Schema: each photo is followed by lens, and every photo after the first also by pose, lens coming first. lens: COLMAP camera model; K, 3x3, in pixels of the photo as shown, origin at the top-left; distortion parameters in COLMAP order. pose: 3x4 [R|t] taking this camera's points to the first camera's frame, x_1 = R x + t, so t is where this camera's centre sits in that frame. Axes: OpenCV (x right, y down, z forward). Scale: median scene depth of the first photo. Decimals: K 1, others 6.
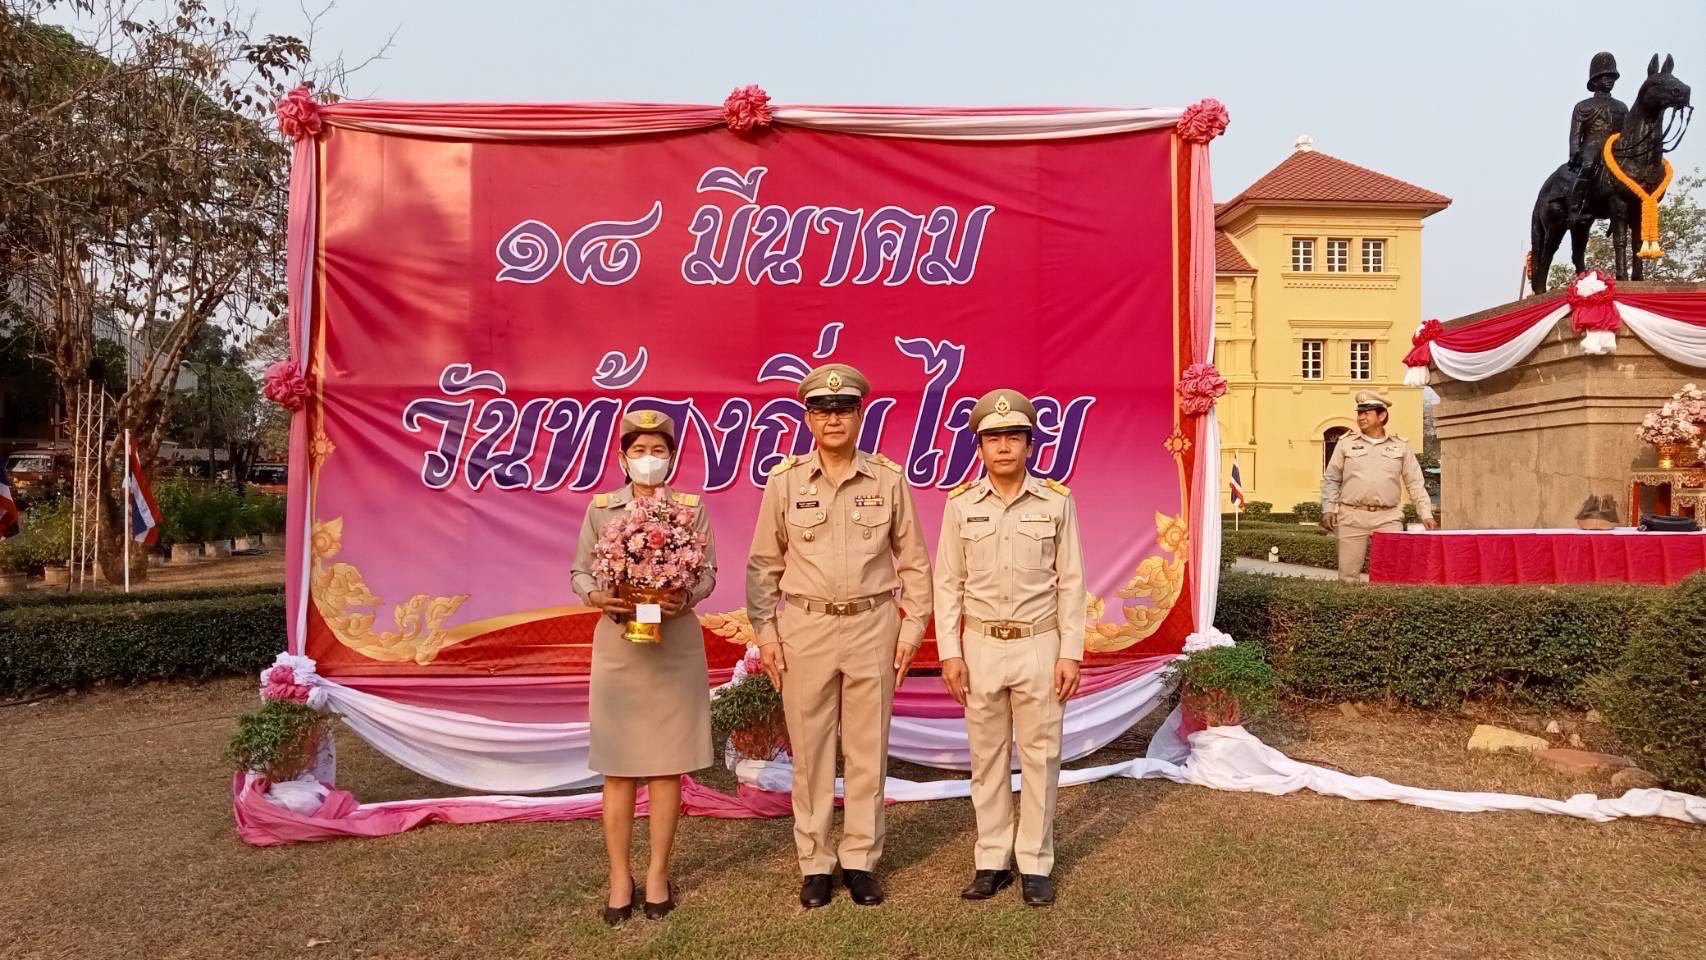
lens RADIAL K [[1326.8, 0, 853.0], [0, 1326.8, 480.0], [0, 0, 1]] dist [0.002793, -0.000697]
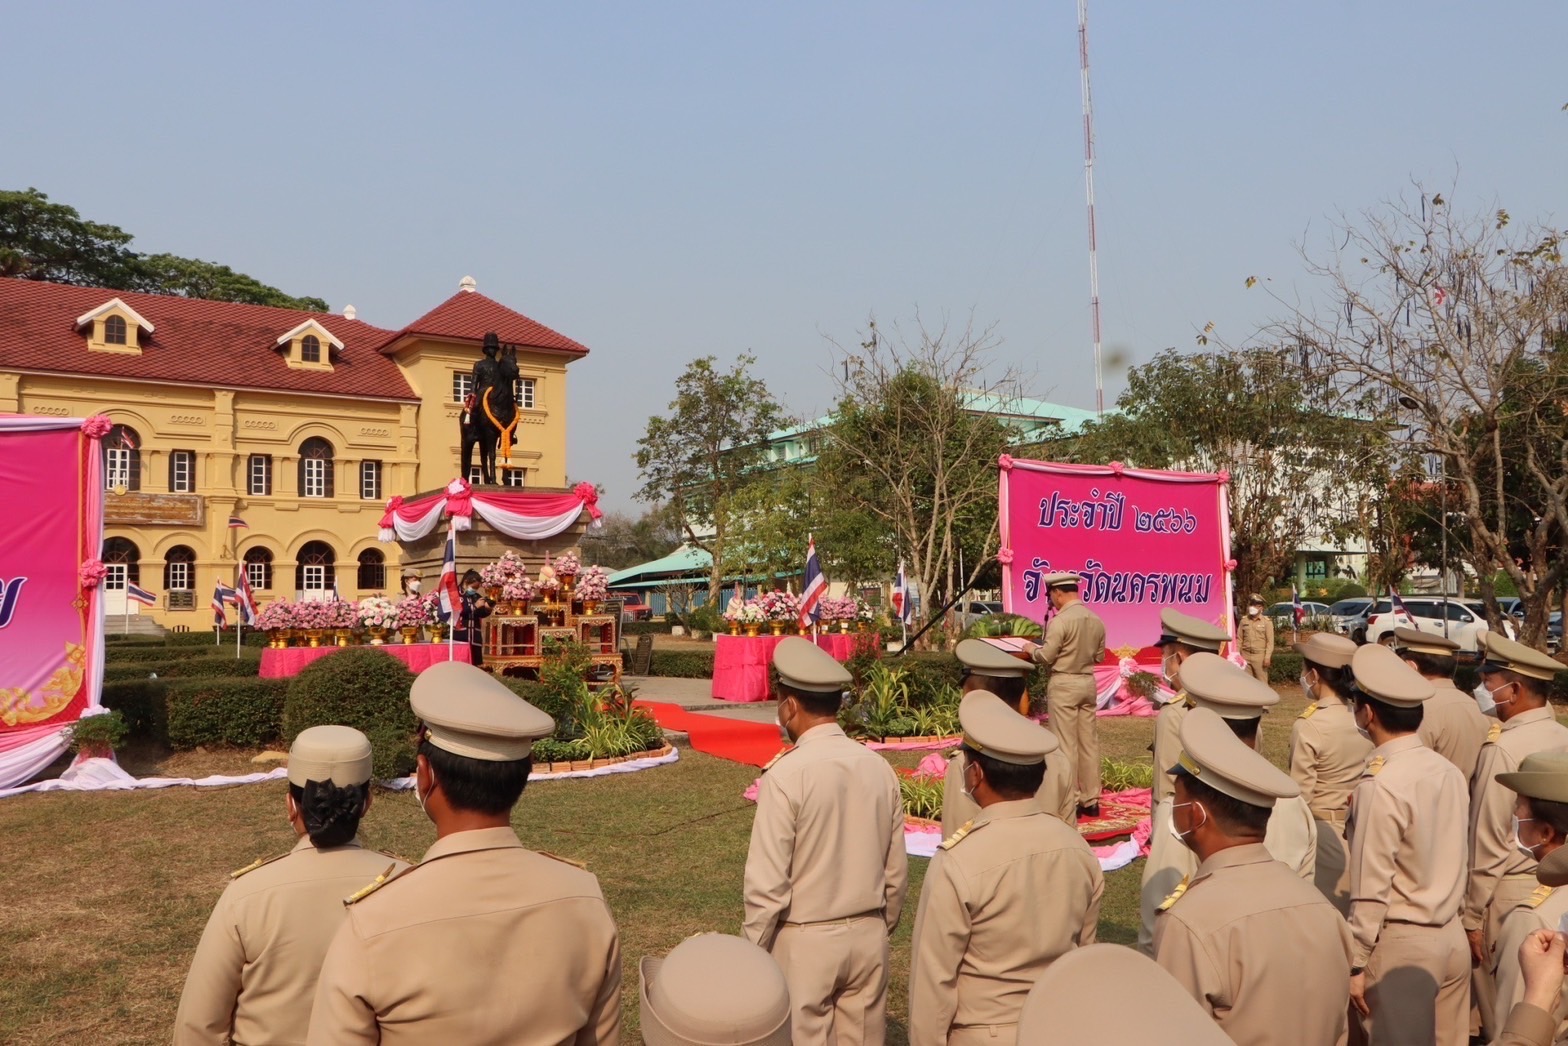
lens RADIAL K [[1328.7, 0, 784.0], [0, 1328.7, 523.0], [0, 0, 1]] dist [-0.004452, 0.003208]
pose [[0.857577, 0.018068, 0.514039, 0.070089], [0.009155, 0.998688, -0.050377, -0.018672], [-0.514275, 0.047908, 0.856286, -0.529363]]
